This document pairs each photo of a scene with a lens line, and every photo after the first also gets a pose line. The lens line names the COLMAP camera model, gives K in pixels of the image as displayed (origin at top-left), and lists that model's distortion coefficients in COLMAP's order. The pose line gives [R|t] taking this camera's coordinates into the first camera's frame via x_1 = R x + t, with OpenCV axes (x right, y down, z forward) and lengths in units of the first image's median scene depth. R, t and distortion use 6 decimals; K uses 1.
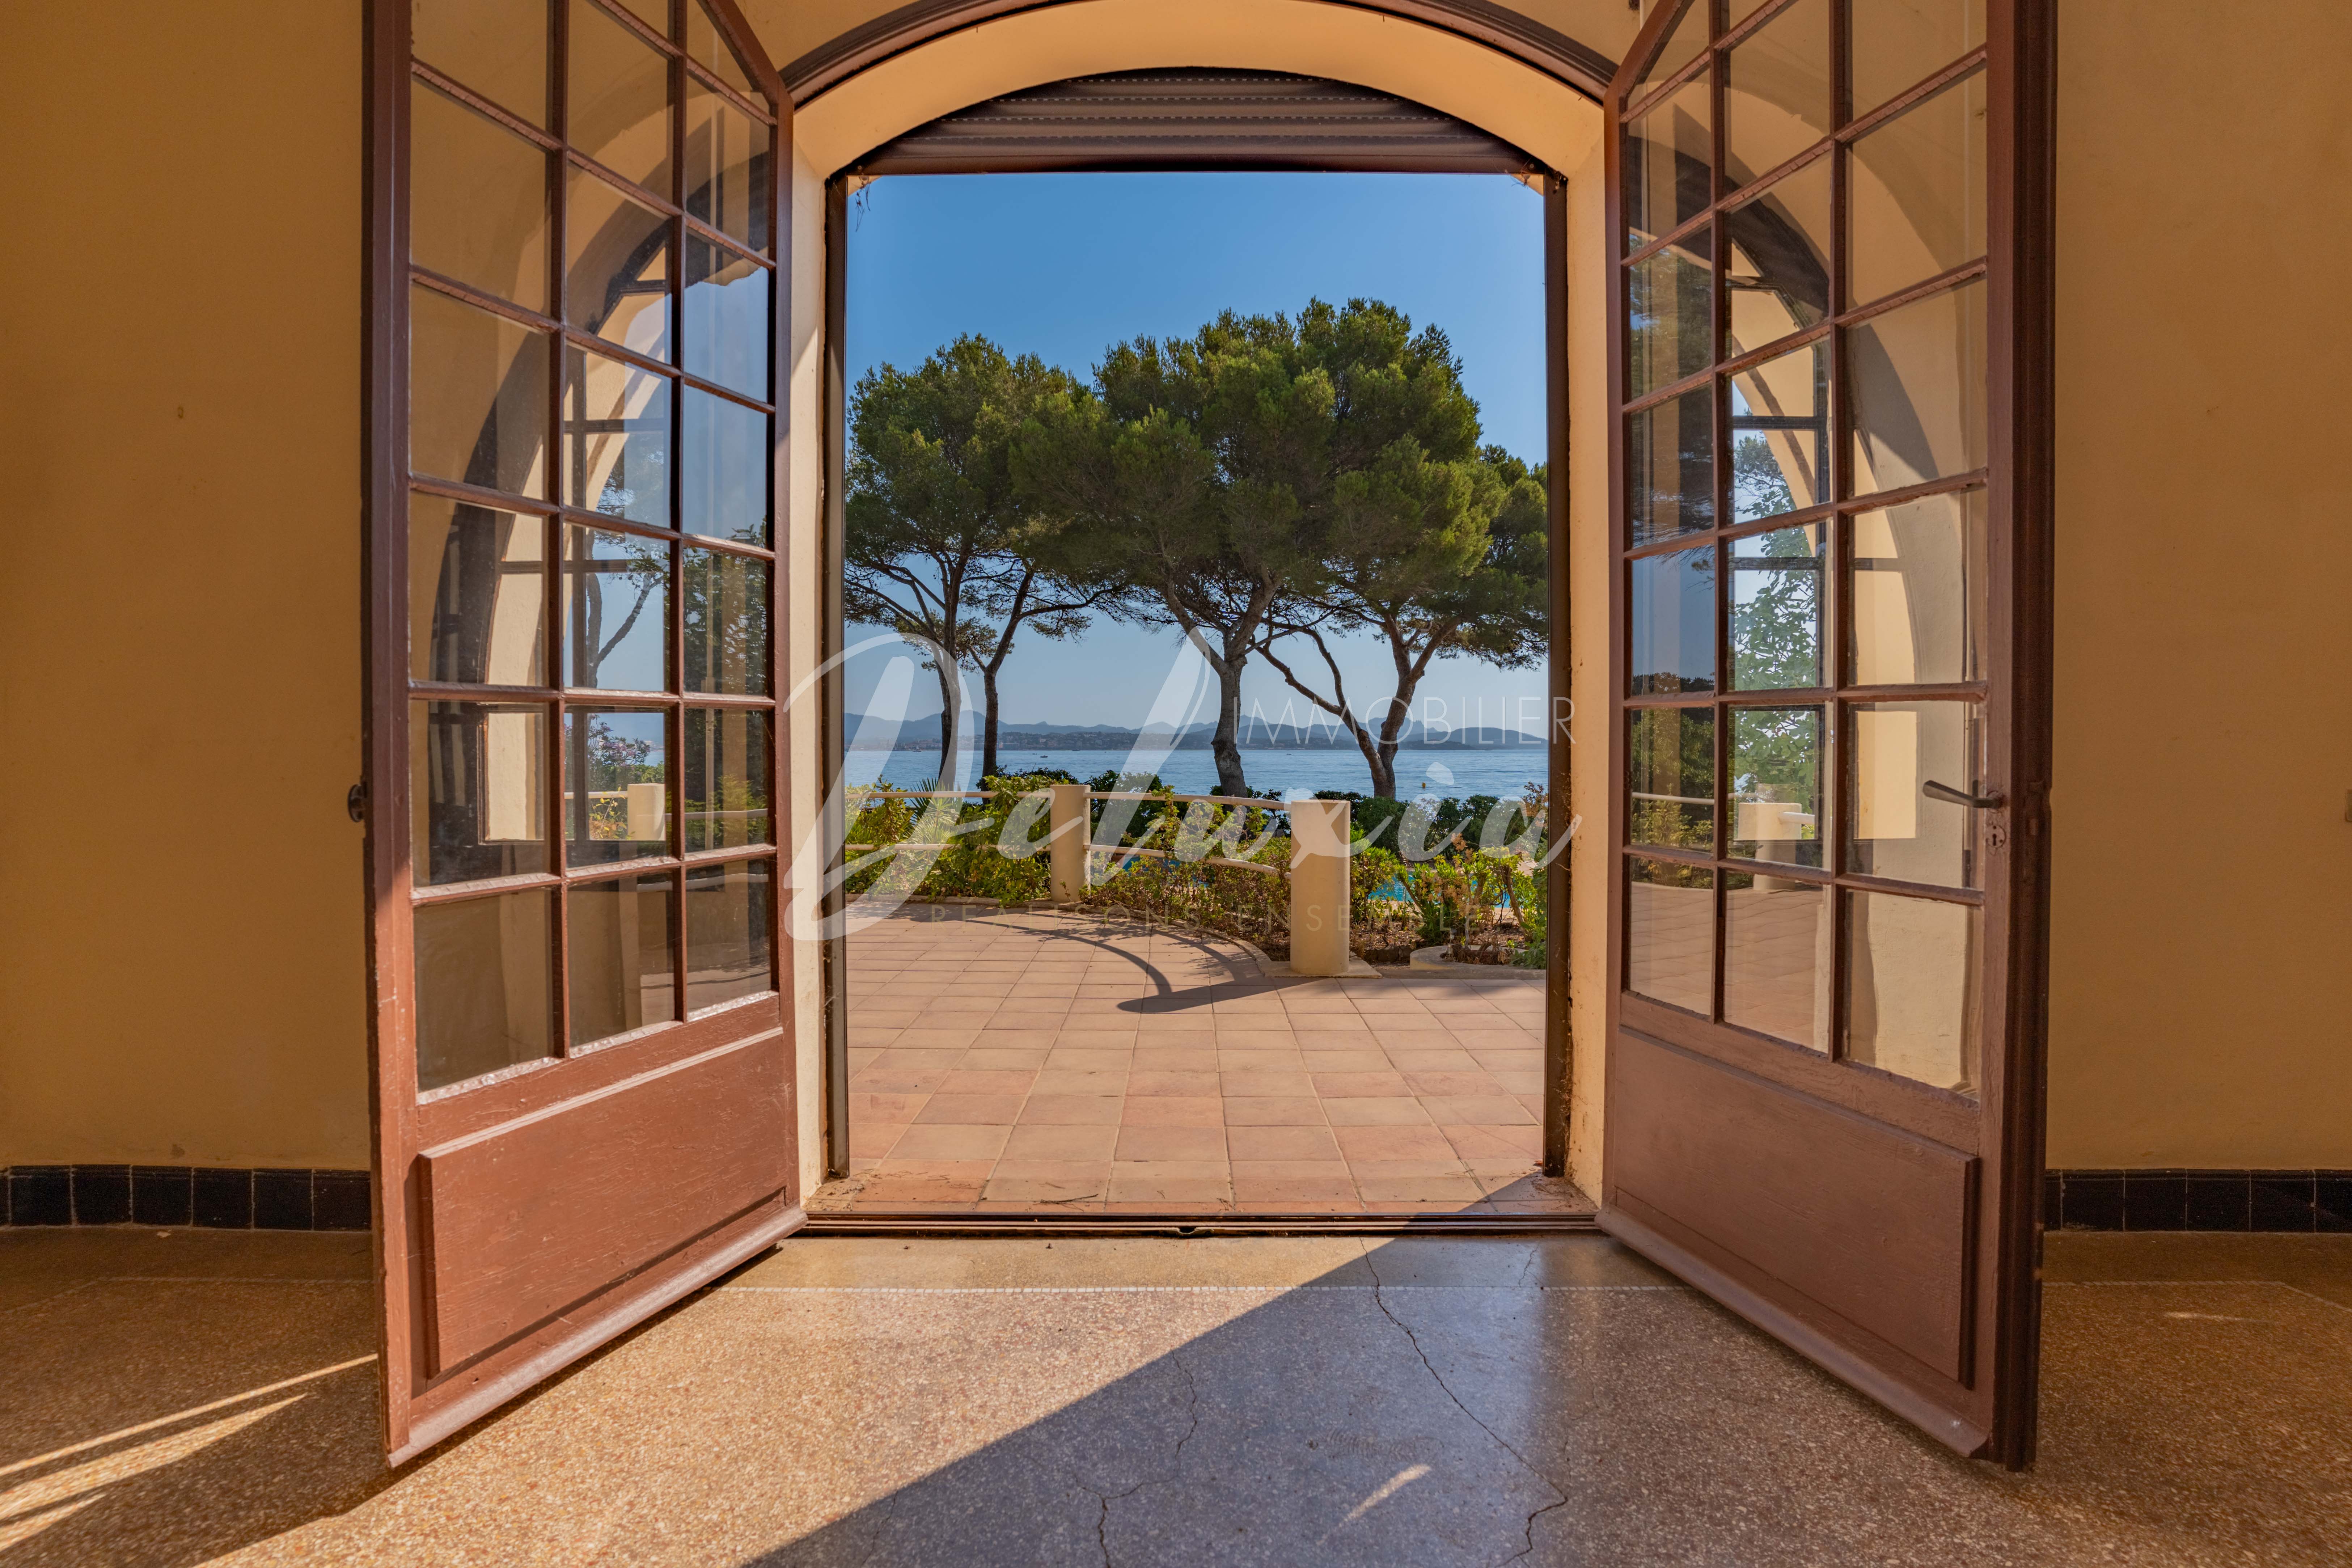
lens RADIAL K [[1178.1, 0, 1165.9], [0, 1178.1, 769.5], [0, 0, 1]] dist [-0.087107, 0.043246]
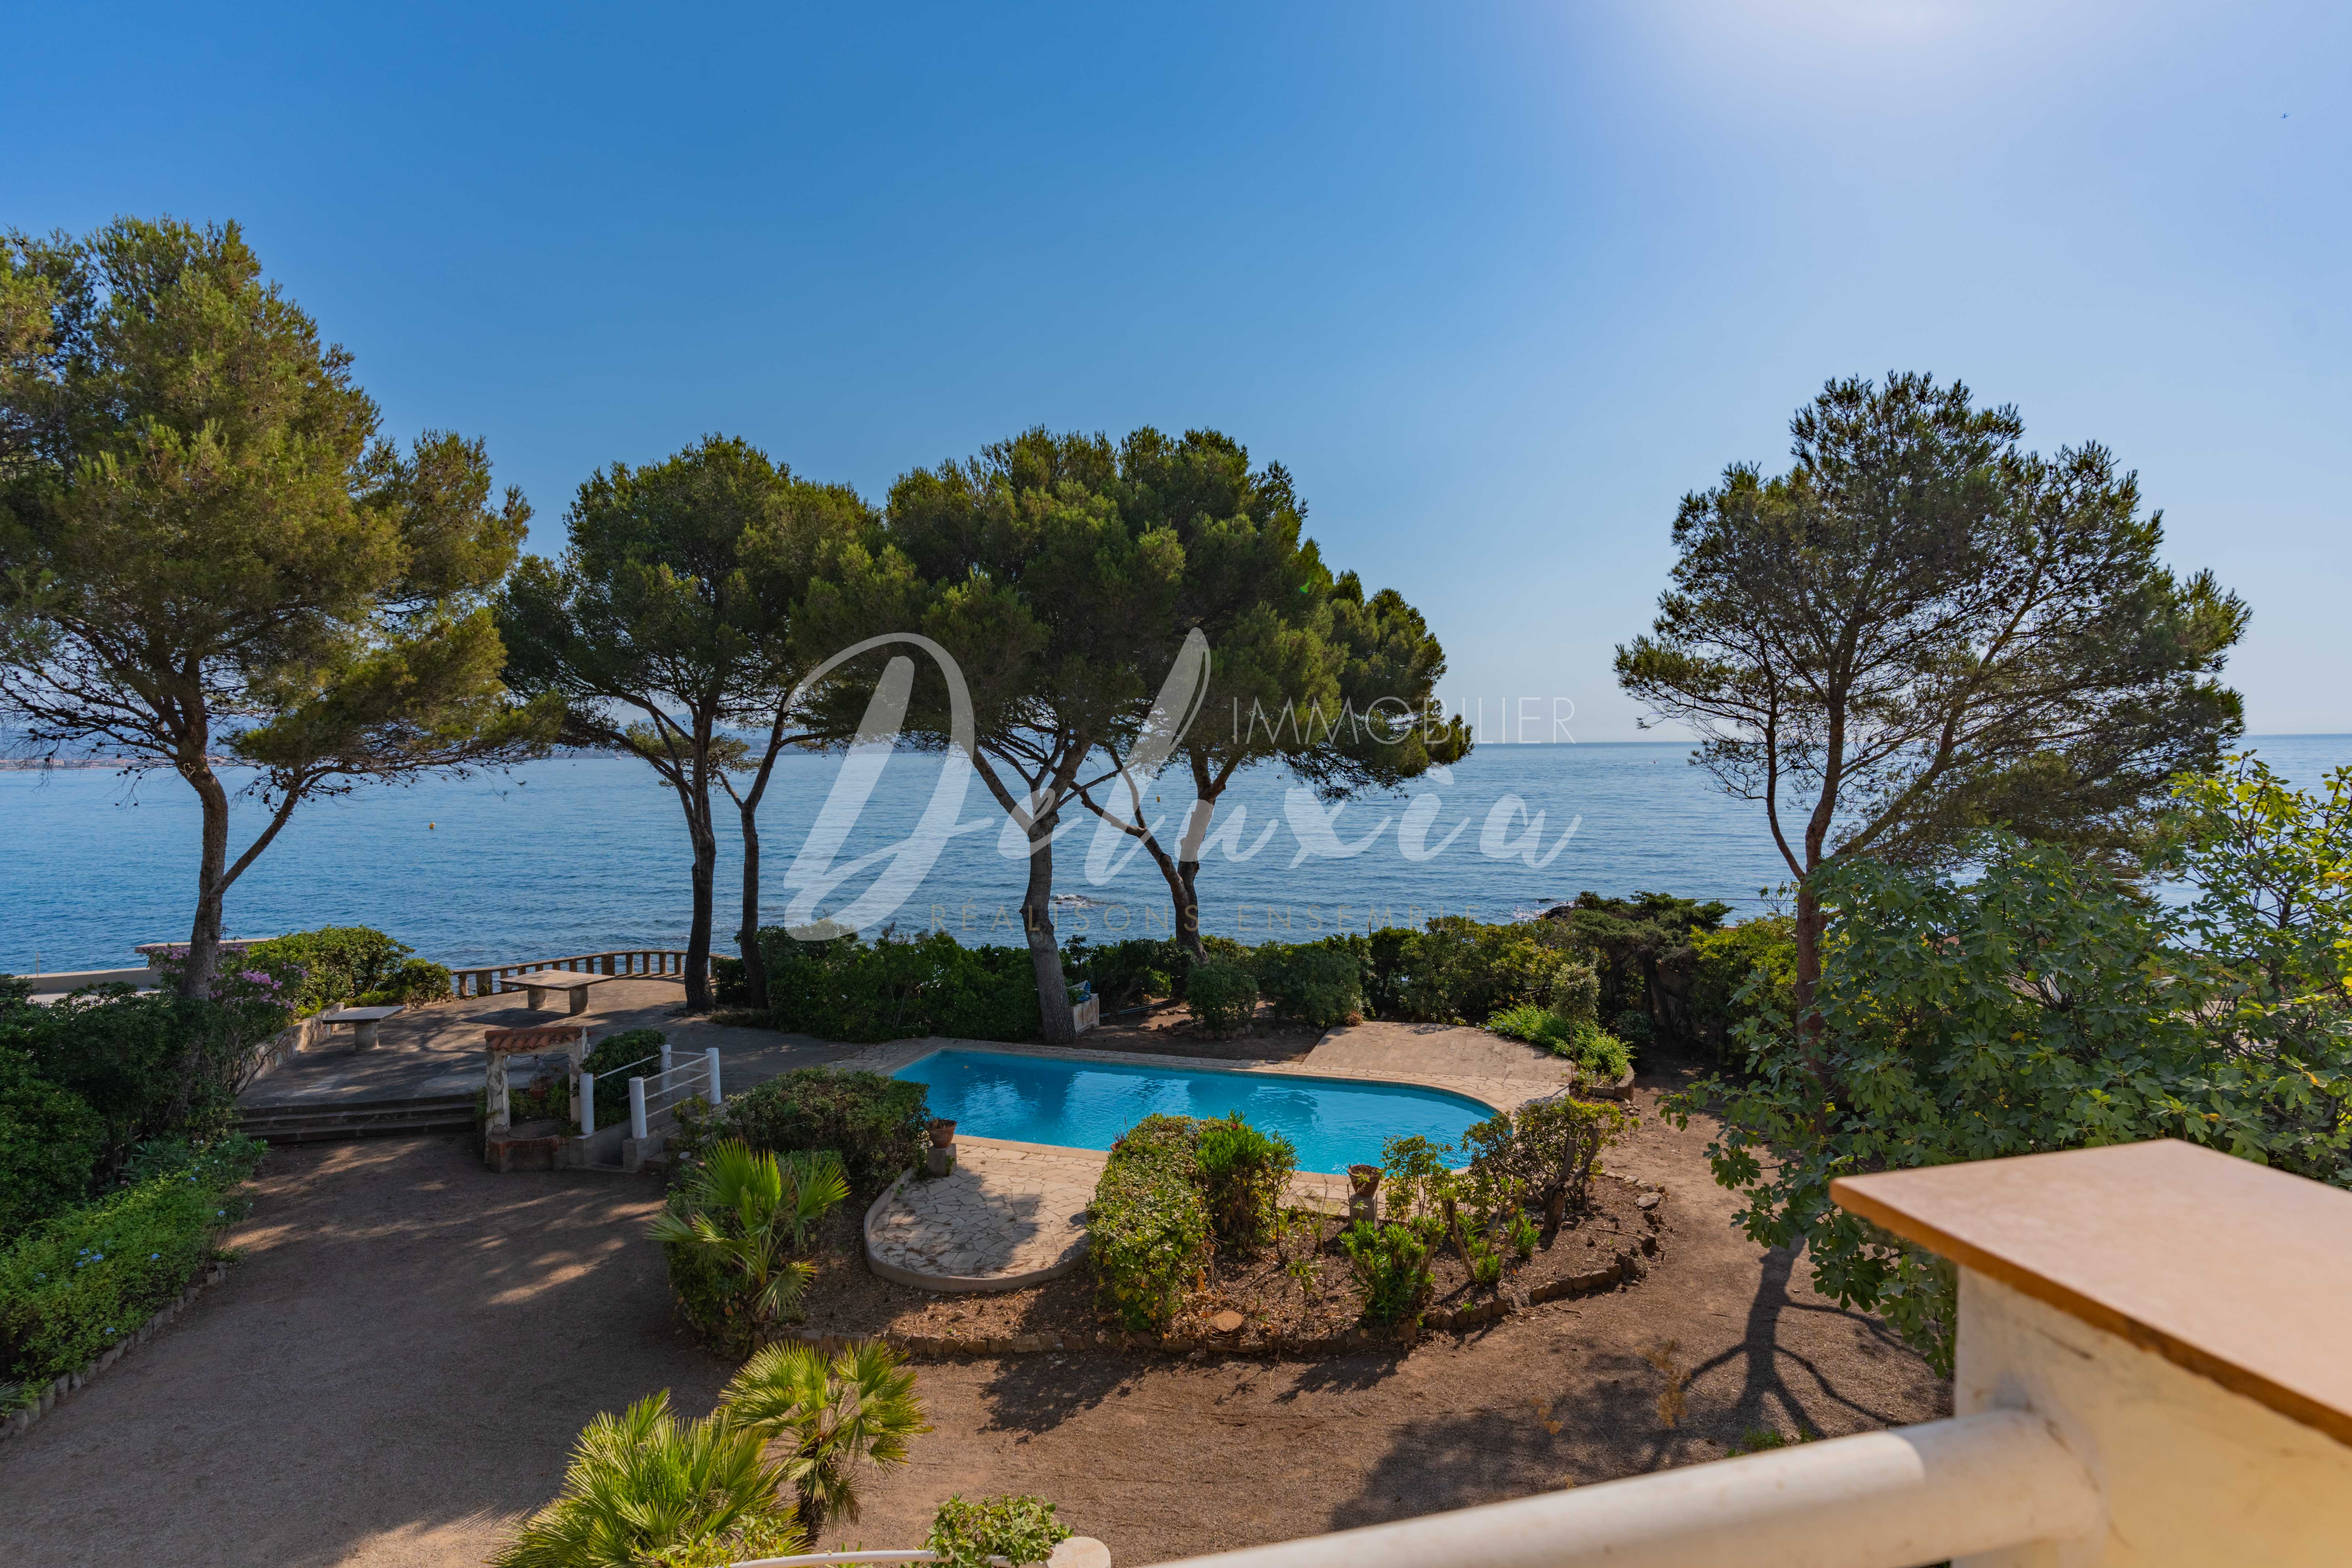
lens RADIAL K [[1178.1, 0, 1165.9], [0, 1178.1, 769.5], [0, 0, 1]] dist [-0.087107, 0.043246]
pose [[0.973709, -0.017117, 0.227153, -0.054136], [0.017574, 0.999846, 0.000008, -0.130515], [-0.227118, 0.003984, 0.973859, 0.124633]]
